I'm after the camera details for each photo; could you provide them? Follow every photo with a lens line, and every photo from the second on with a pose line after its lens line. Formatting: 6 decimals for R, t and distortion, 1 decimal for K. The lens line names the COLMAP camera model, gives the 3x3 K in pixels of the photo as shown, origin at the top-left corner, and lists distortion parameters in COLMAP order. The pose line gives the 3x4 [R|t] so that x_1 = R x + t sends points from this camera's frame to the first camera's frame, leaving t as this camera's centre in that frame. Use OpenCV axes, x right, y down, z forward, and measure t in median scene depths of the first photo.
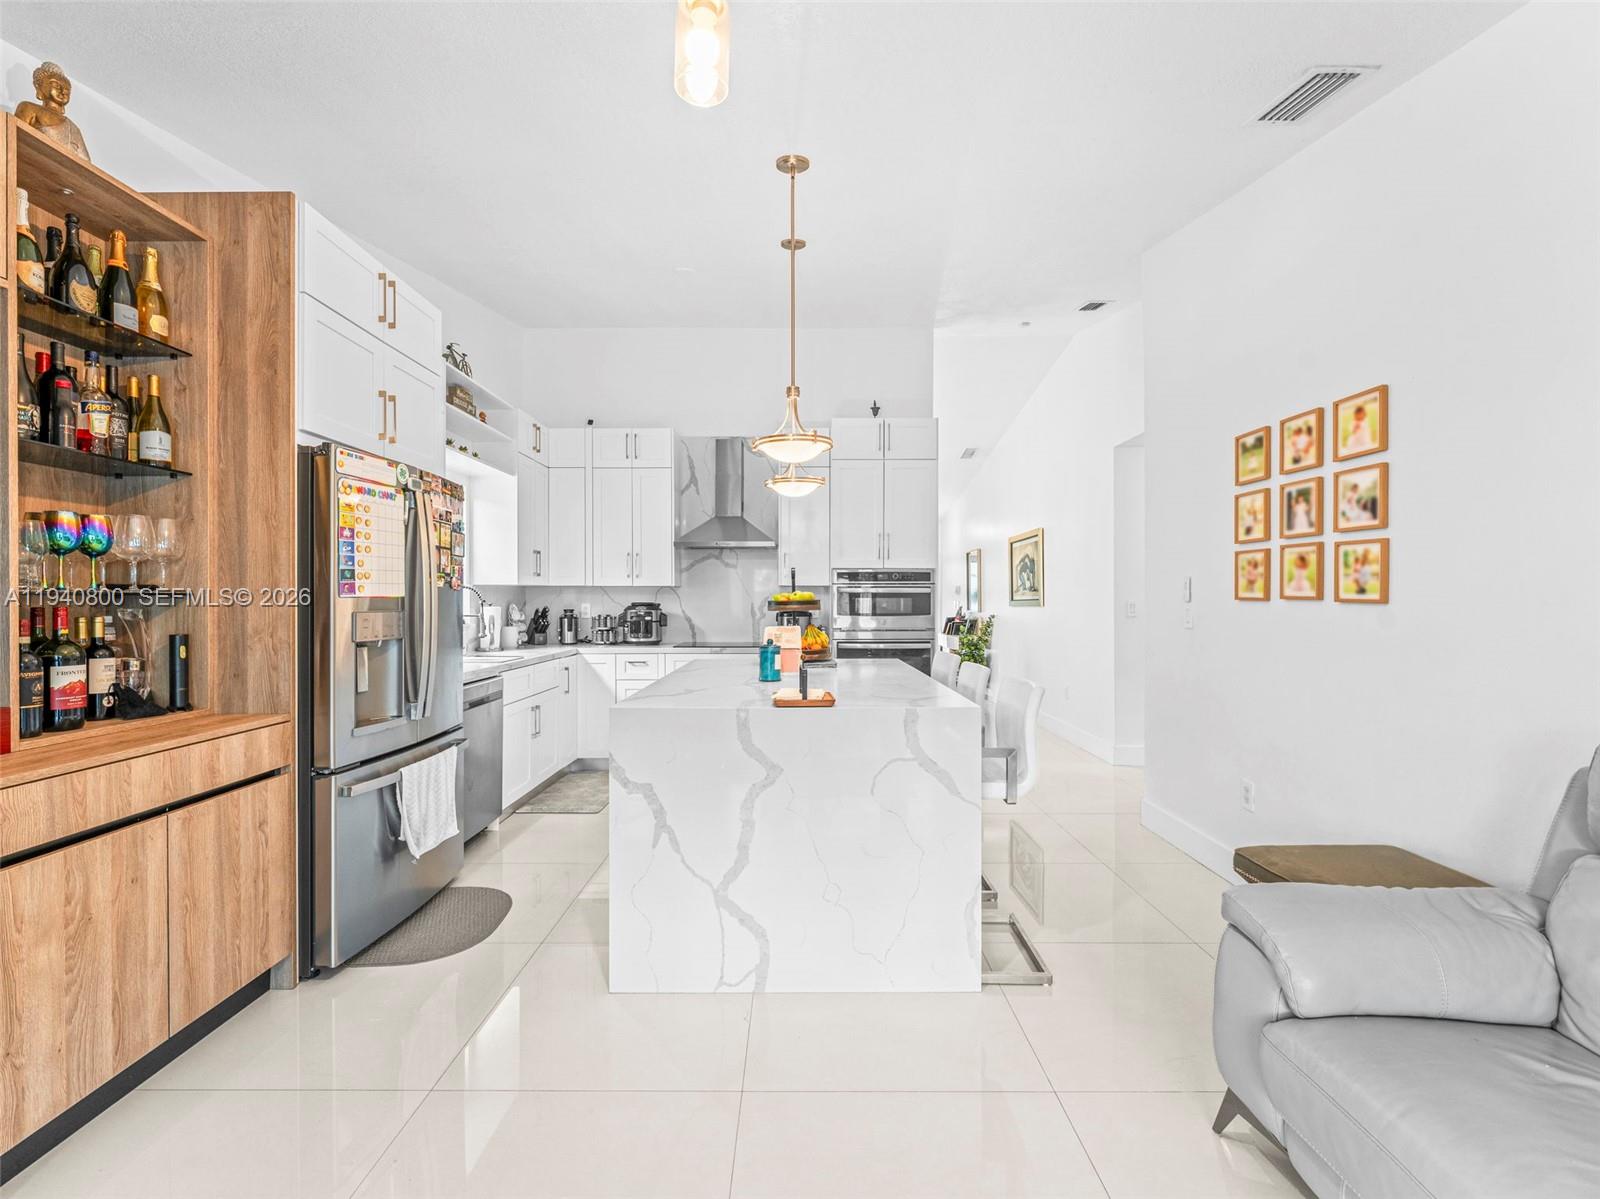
lens RADIAL K [[716.9, 0, 805.2], [0, 716.9, 601.5], [0, 0, 1]] dist [0.000836, -0.000357]
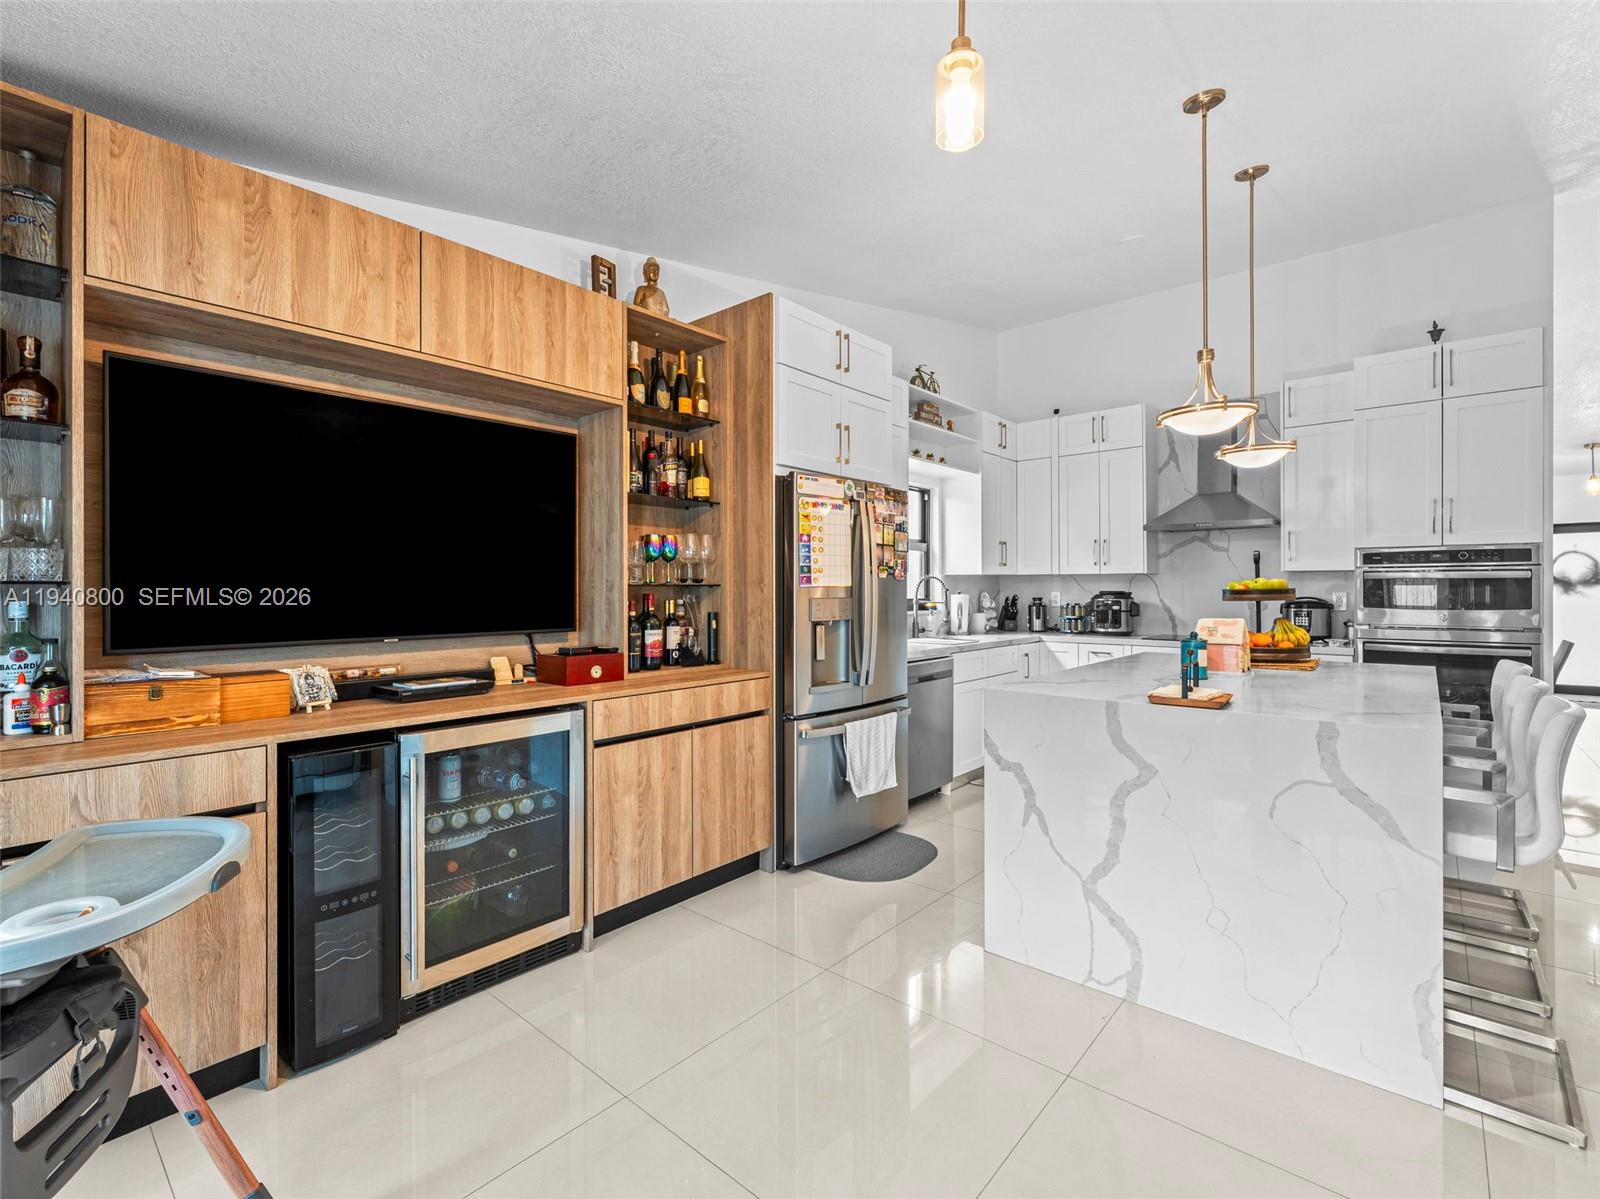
lens RADIAL K [[730.4, 0, 803.0], [0, 730.4, 587.0], [0, 0, 1]] dist [0.000113, -0.000264]
pose [[0.756891, -0.002837, -0.653535, 0.240384], [0.000401, 0.999992, -0.003875, -0.000787], [0.653541, 0.002671, 0.756886, -0.017805]]
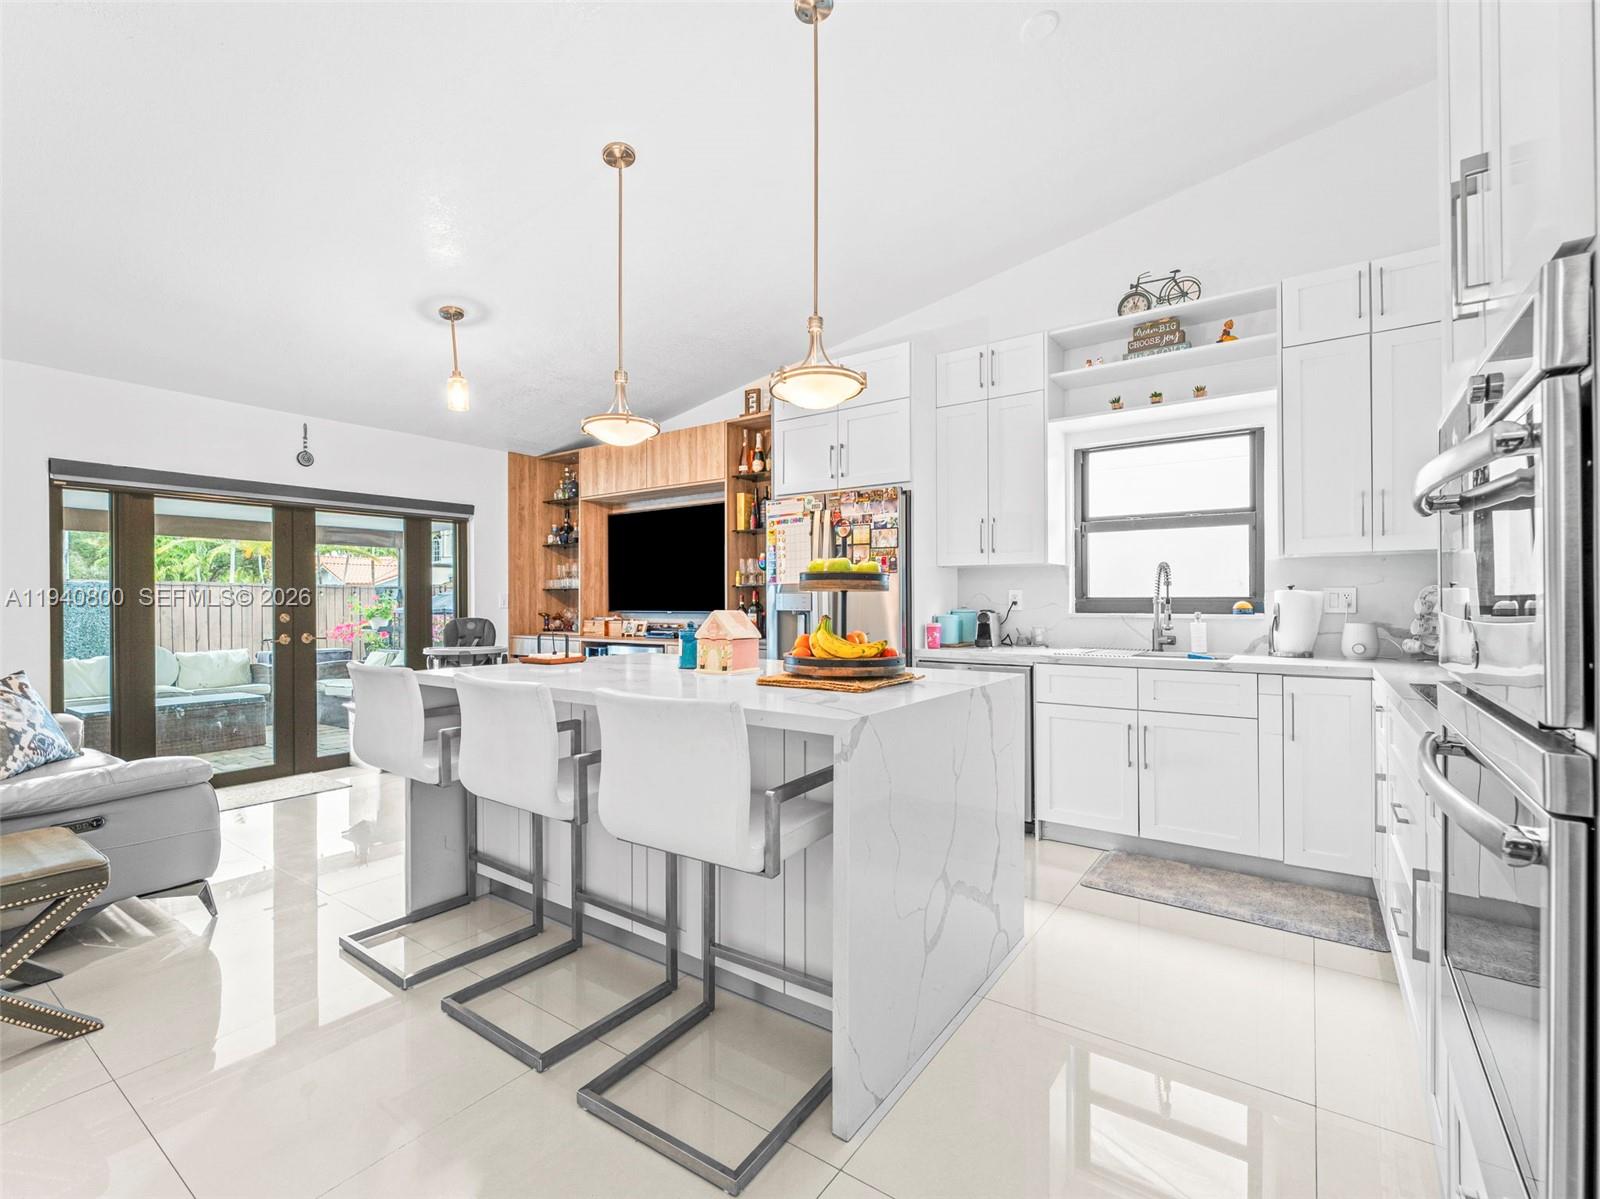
lens RADIAL K [[716.9, 0, 805.2], [0, 716.9, 601.5], [0, 0, 1]] dist [0.000836, -0.000357]
pose [[-0.581841, 0.001169, -0.813302, 0.773412], [0.000648, 0.999999, 0.000974, 0.033804], [0.813303, 0.000040, -0.581841, 2.156780]]
